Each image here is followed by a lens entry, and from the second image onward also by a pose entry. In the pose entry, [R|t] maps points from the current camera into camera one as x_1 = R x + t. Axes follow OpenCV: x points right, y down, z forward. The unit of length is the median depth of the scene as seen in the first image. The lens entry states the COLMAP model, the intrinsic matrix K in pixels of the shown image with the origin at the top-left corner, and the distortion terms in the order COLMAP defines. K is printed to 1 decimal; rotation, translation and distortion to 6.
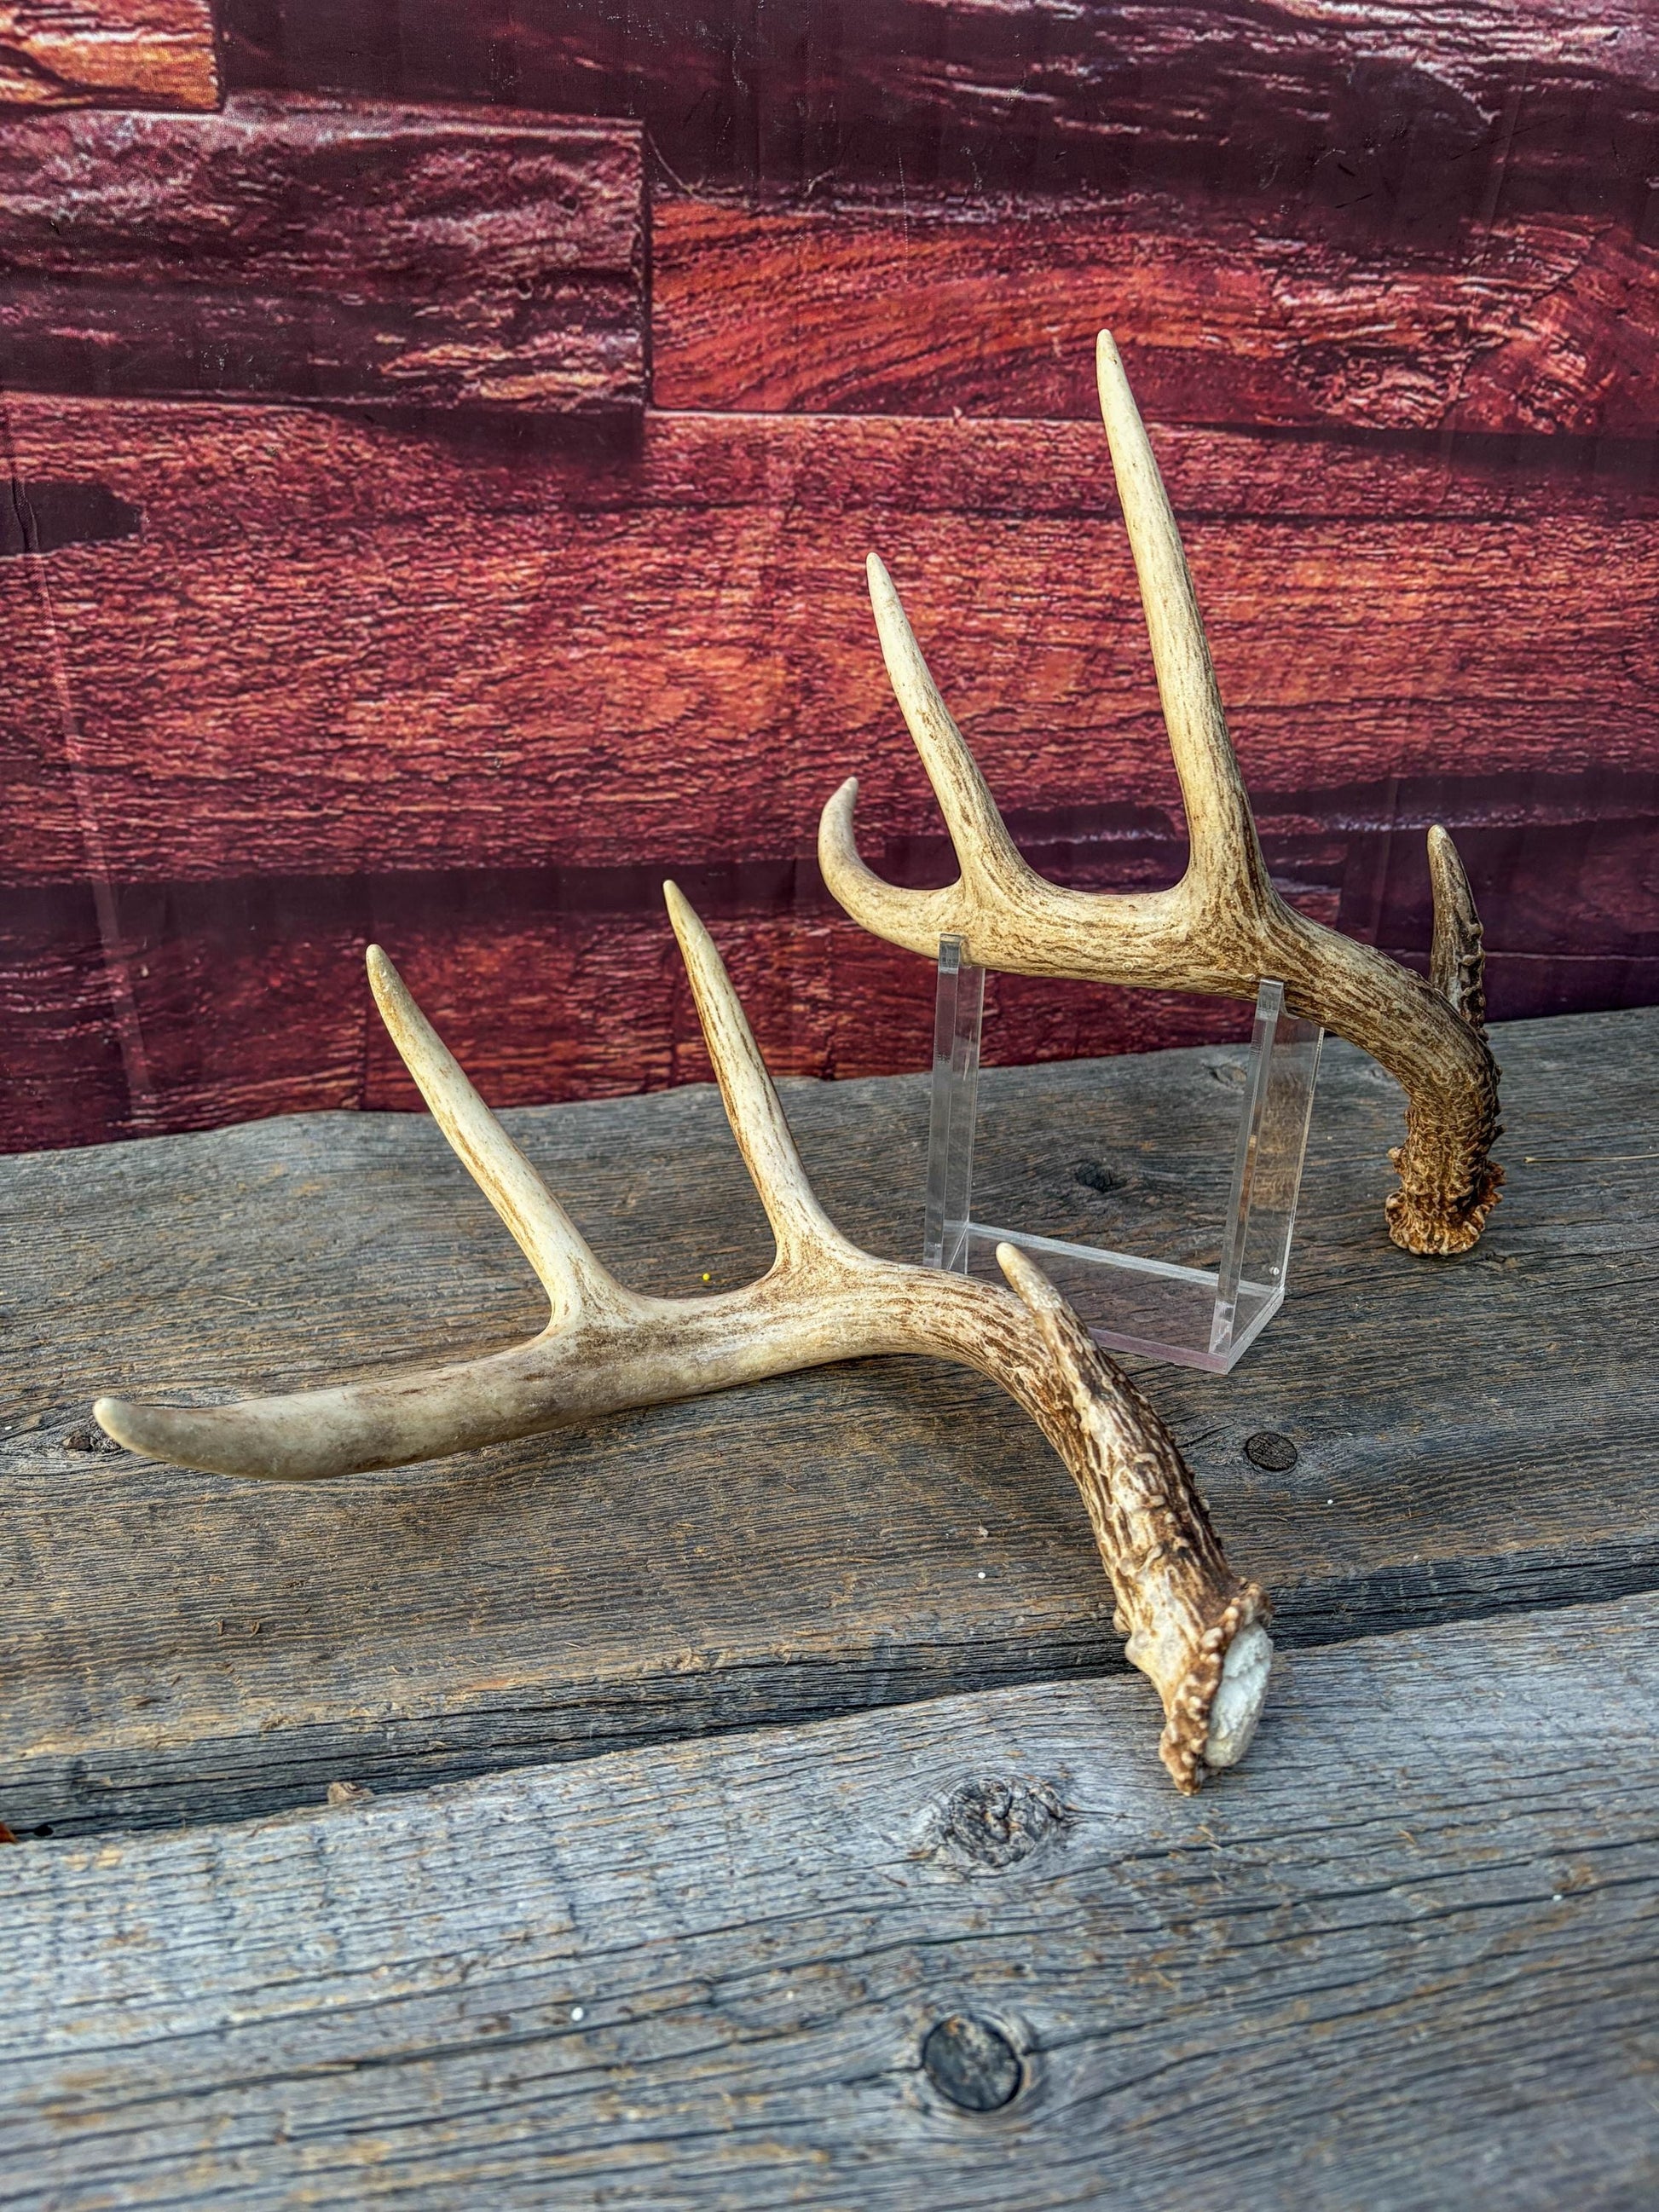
lens RADIAL K [[1716.4, 0, 829.9], [0, 1716.4, 1113.5], [0, 0, 1]] dist [-0.000417, 0.012951]
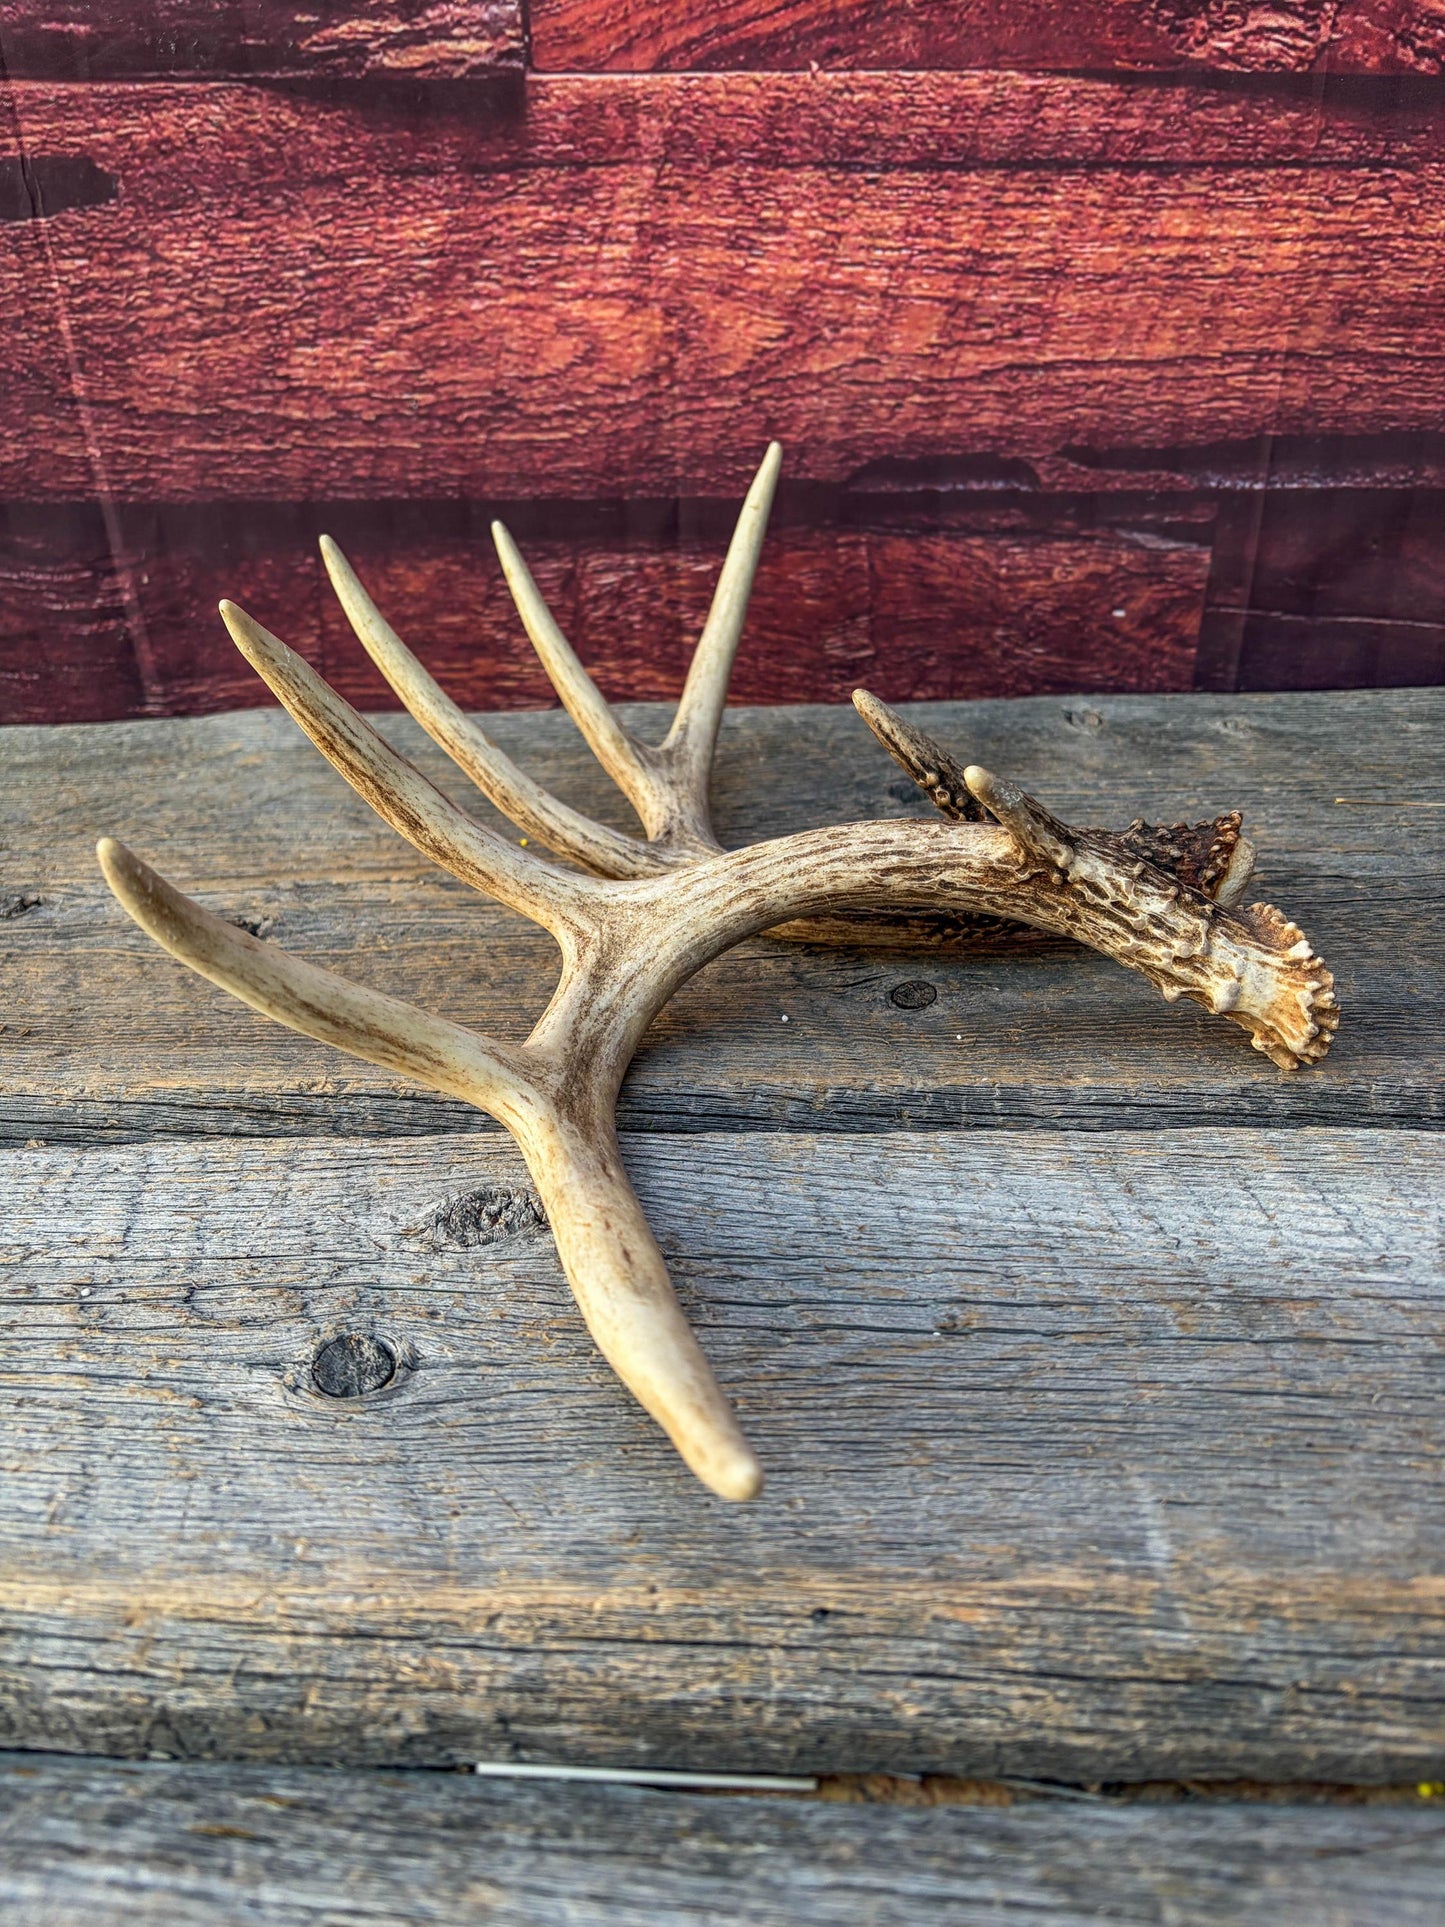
lens RADIAL K [[1492.4, 0, 722.1], [0, 1492.4, 978.6], [0, 0, 1]] dist [0.031087, -0.046119]
pose [[0.970350, 0.082190, -0.227300, 0.299282], [-0.066680, 0.994944, 0.075103, 0.103596], [0.232323, -0.057720, 0.970924, 0.035173]]
